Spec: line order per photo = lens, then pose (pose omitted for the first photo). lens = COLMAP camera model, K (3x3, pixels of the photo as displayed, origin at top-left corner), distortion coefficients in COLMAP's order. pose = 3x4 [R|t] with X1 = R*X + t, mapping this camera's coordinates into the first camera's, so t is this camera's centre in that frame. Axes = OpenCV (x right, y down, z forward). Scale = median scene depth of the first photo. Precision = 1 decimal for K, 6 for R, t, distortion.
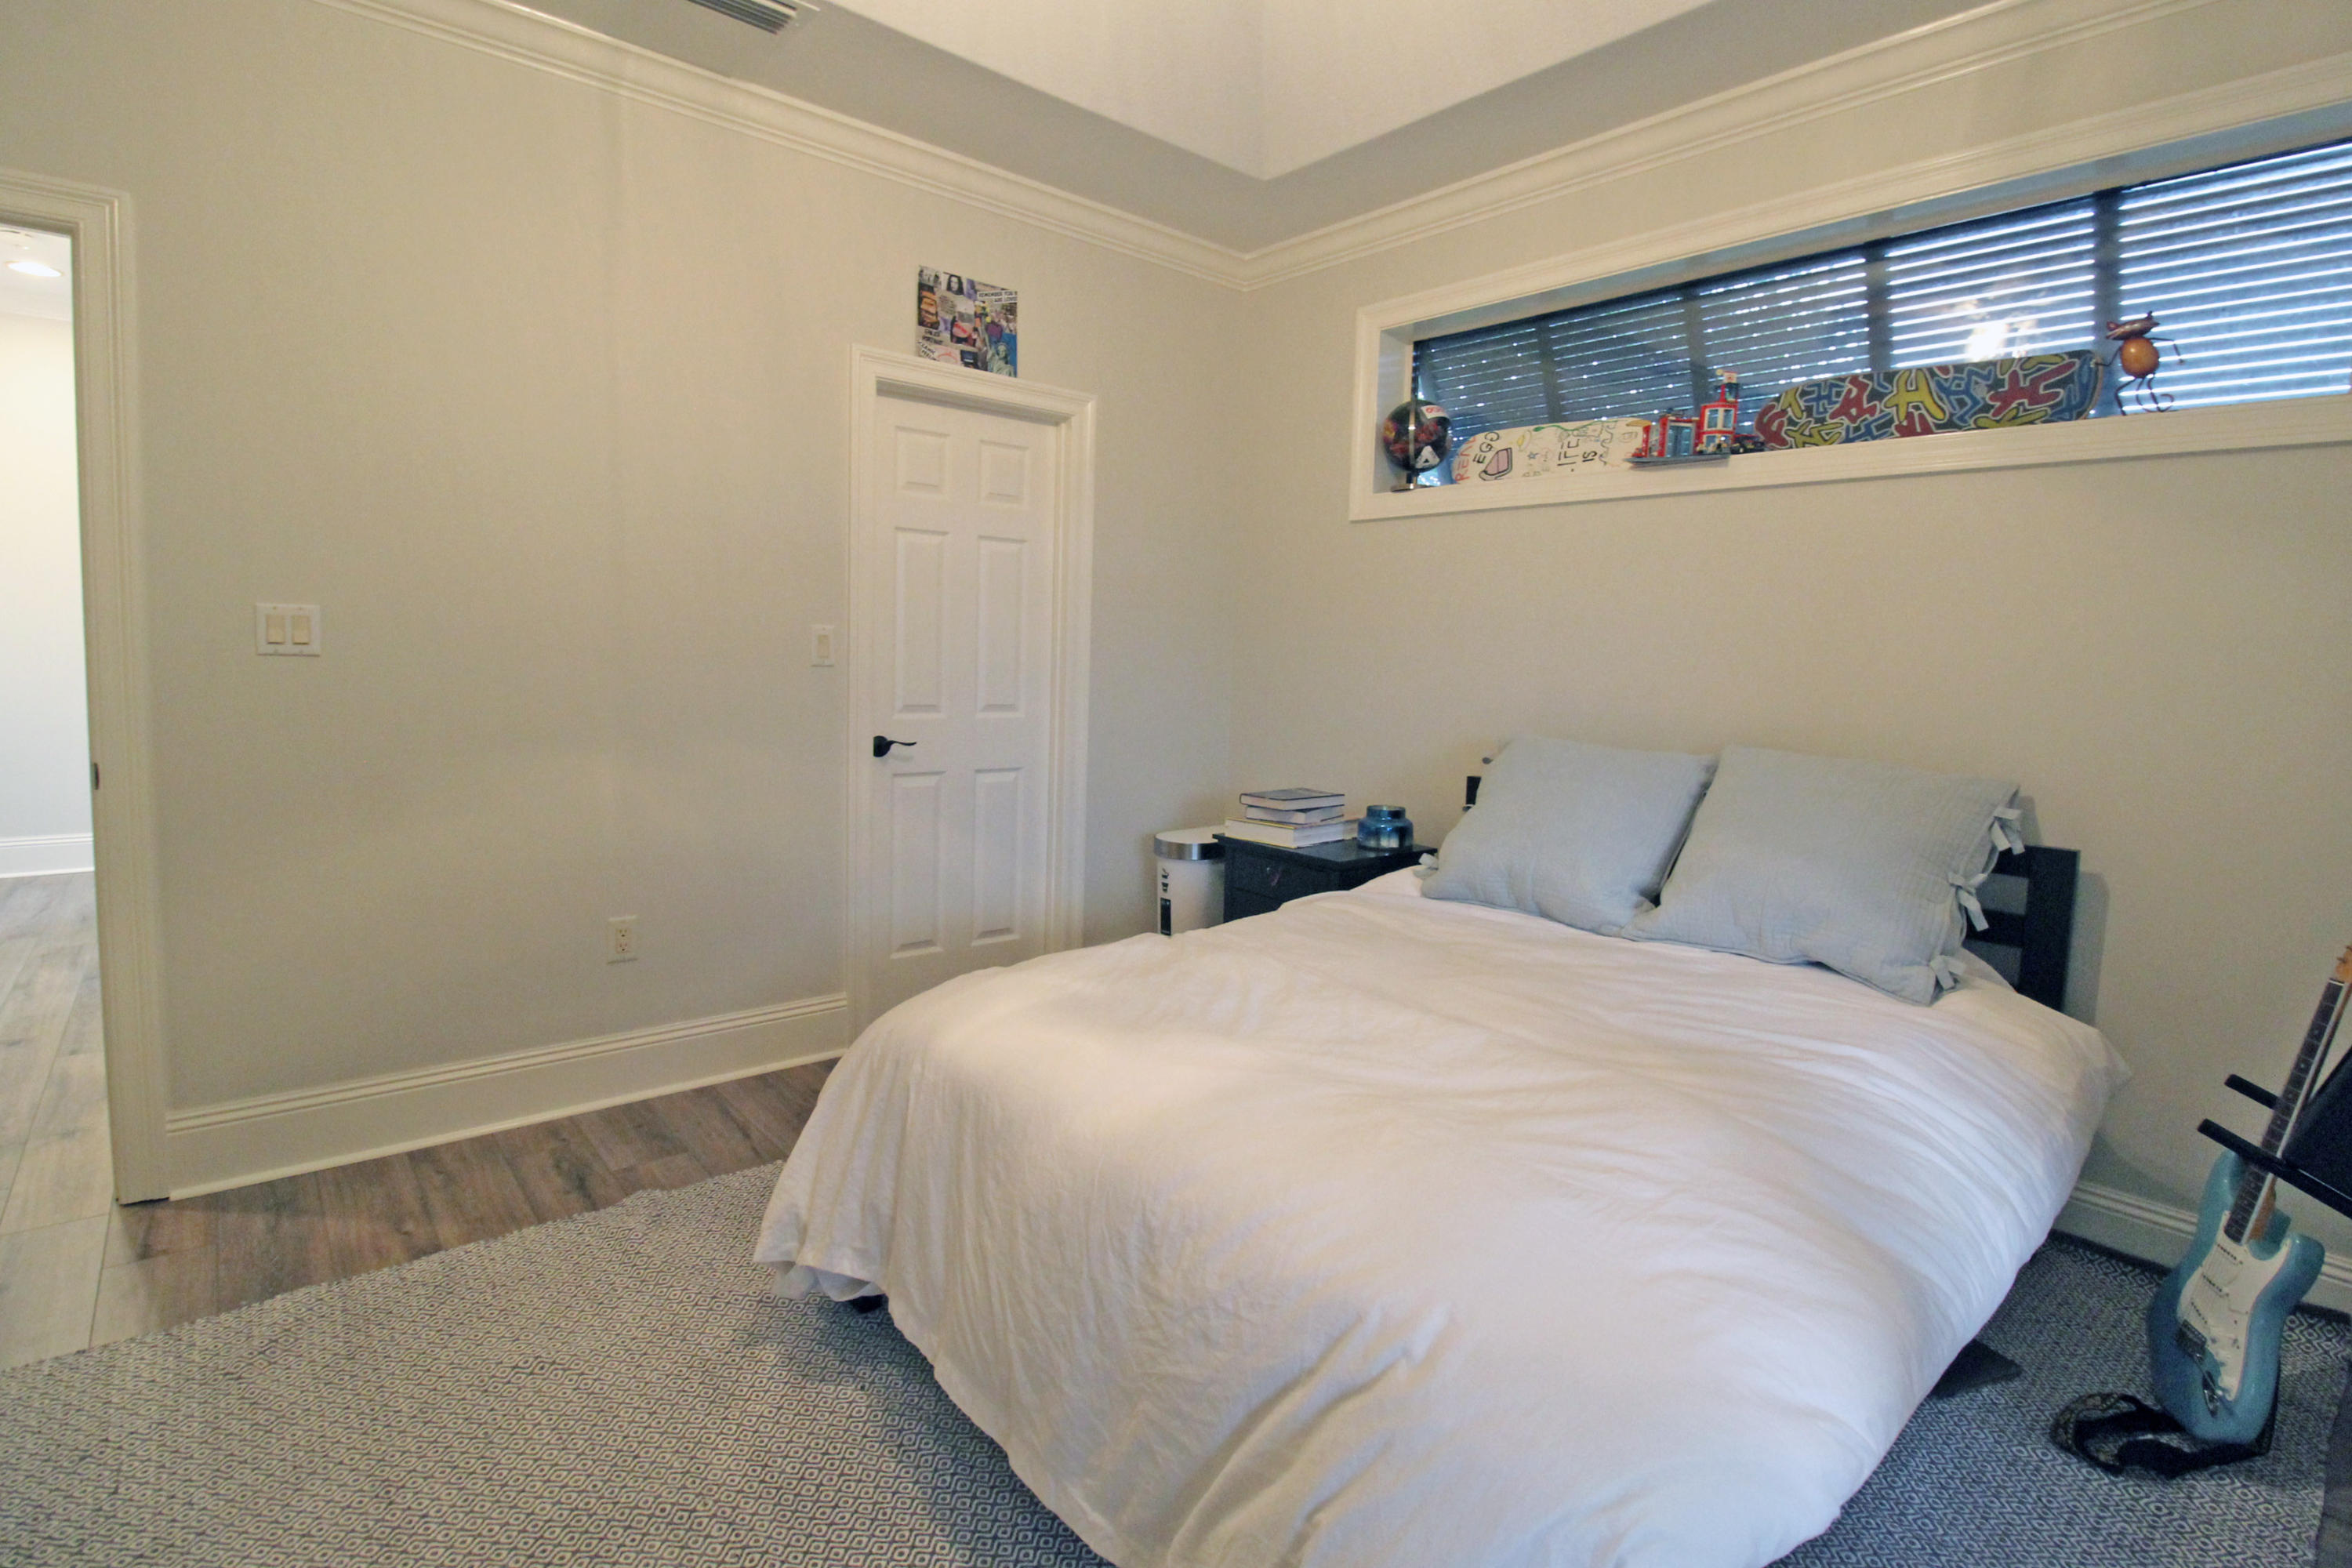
lens RADIAL K [[1140.8, 0, 1163.5], [0, 1140.8, 747.3], [0, 0, 1]] dist [-0.001537, -0.000197]
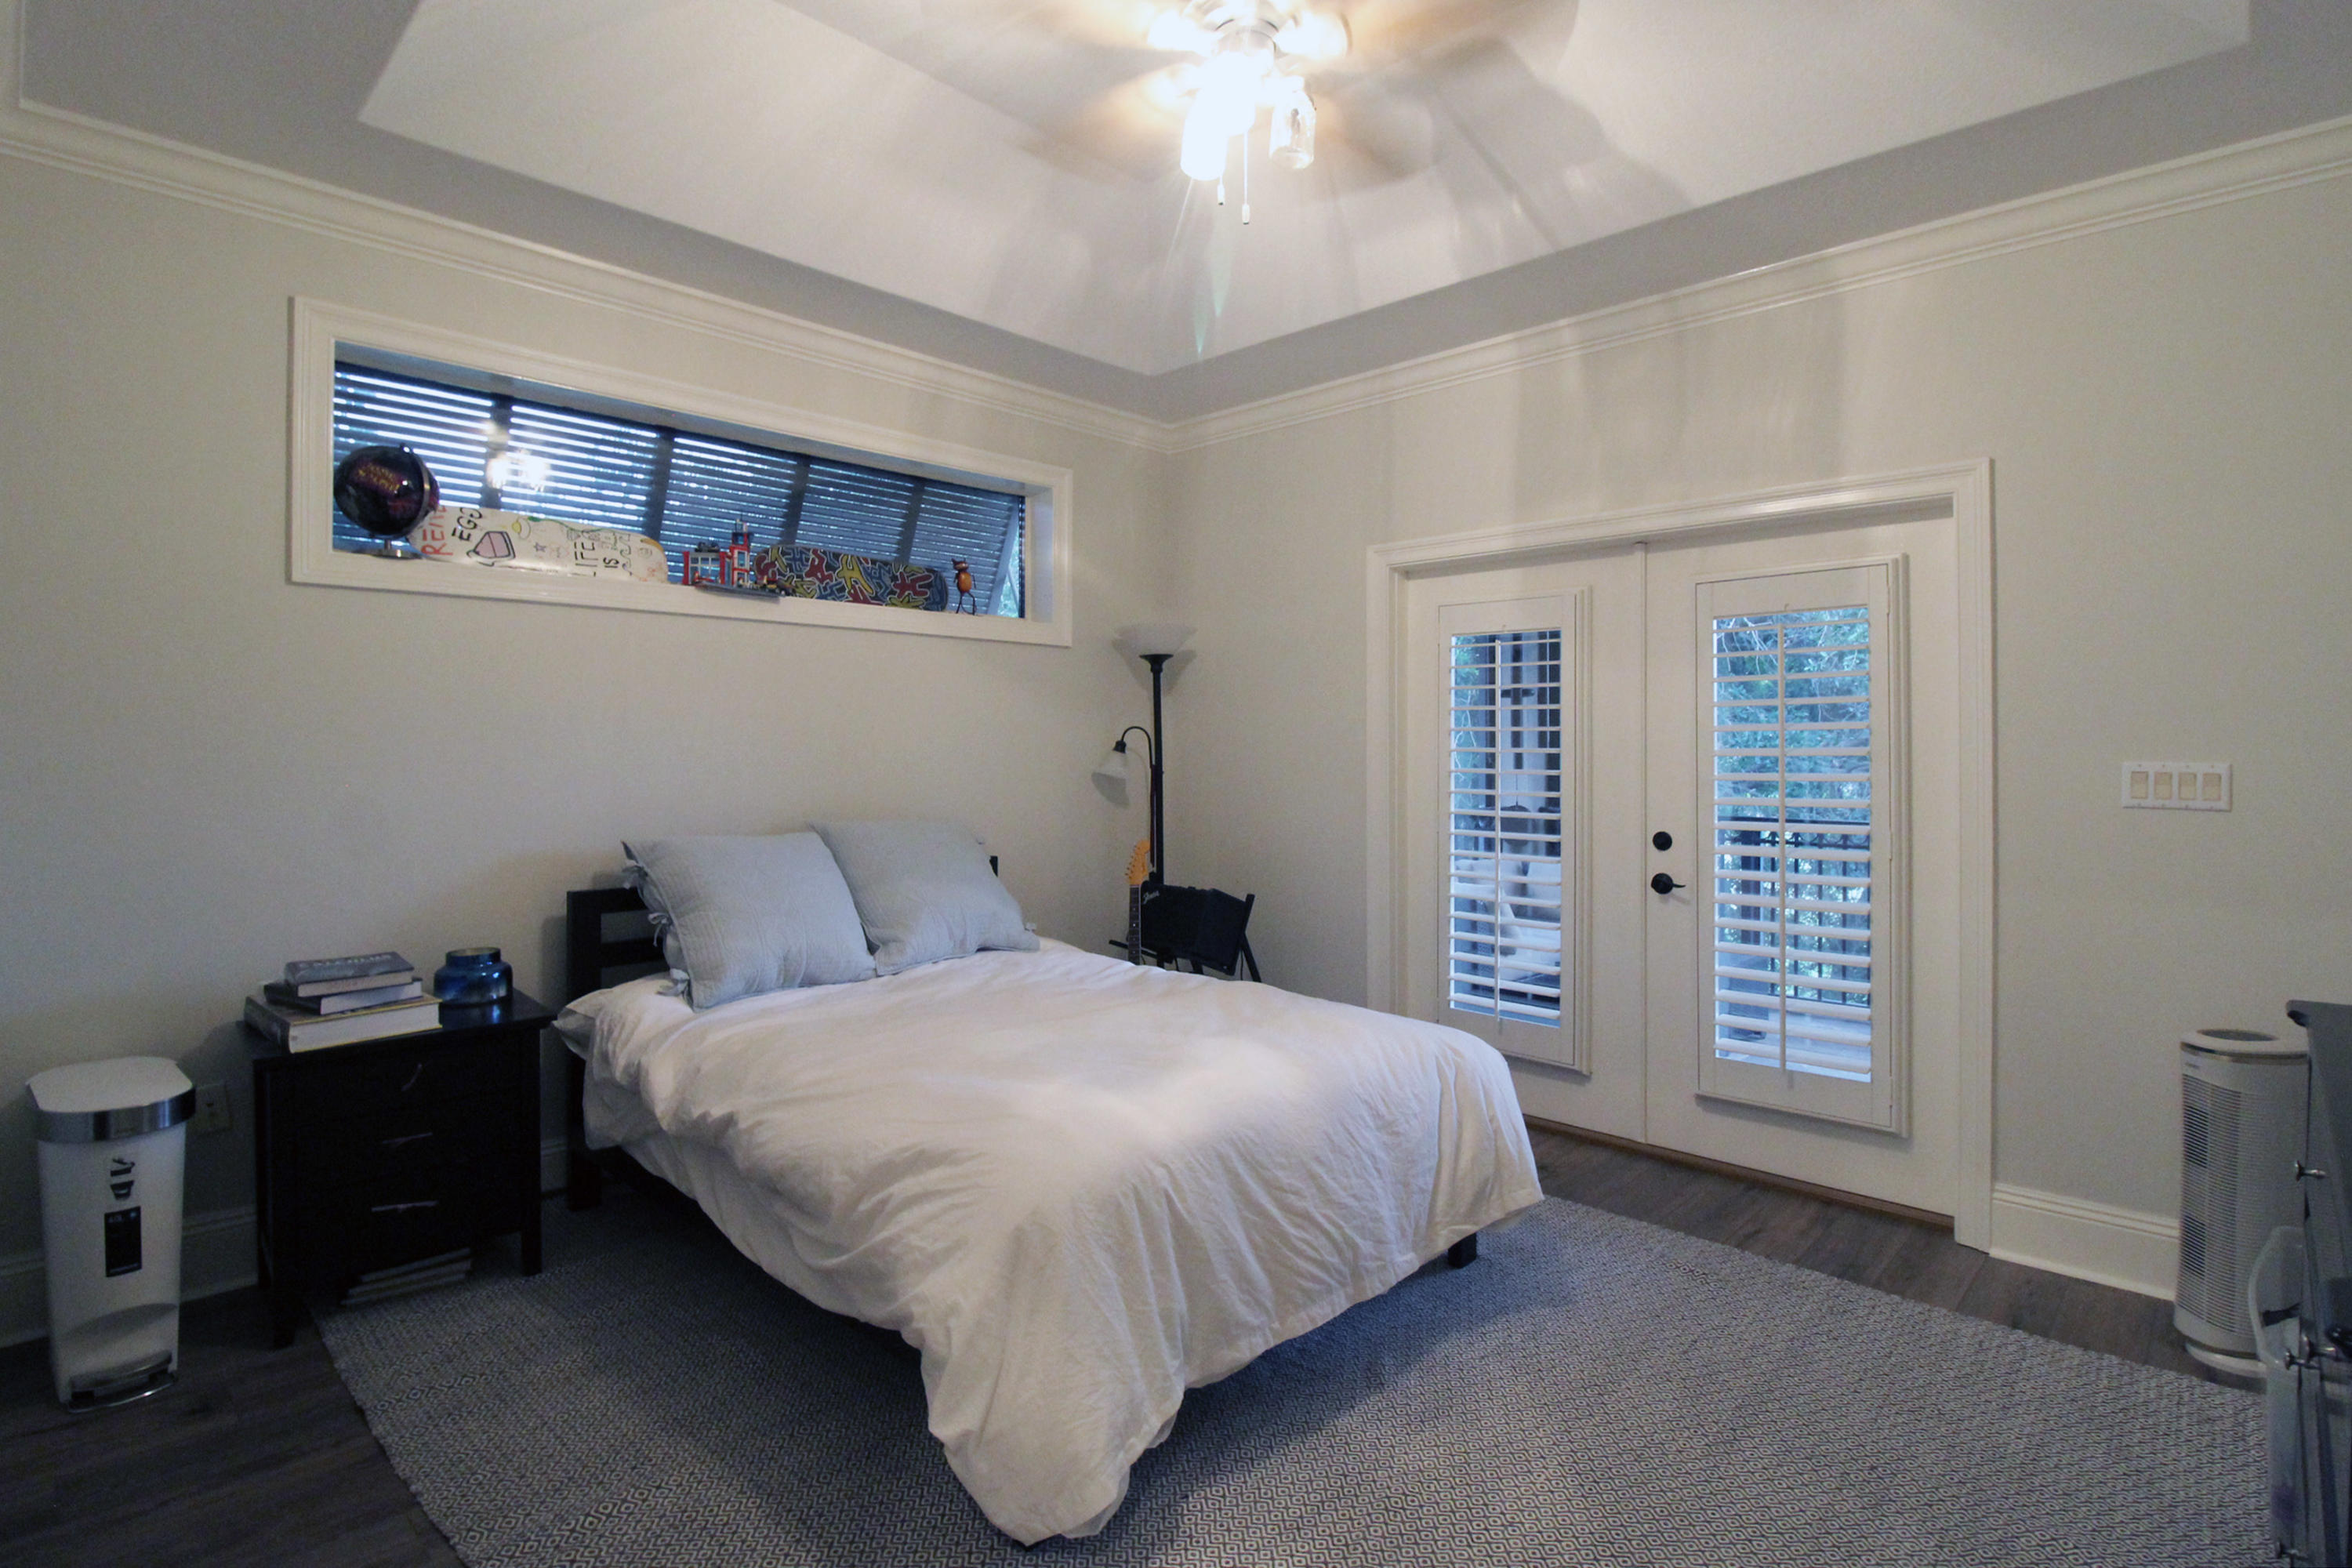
lens RADIAL K [[1140.8, 0, 1163.5], [0, 1140.8, 747.3], [0, 0, 1]] dist [-0.001537, -0.000197]
pose [[-0.076668, -0.000187, 0.997057, -0.772819], [0.111496, 0.993726, 0.008760, -0.051177], [-0.990803, 0.111840, -0.076166, 0.687698]]
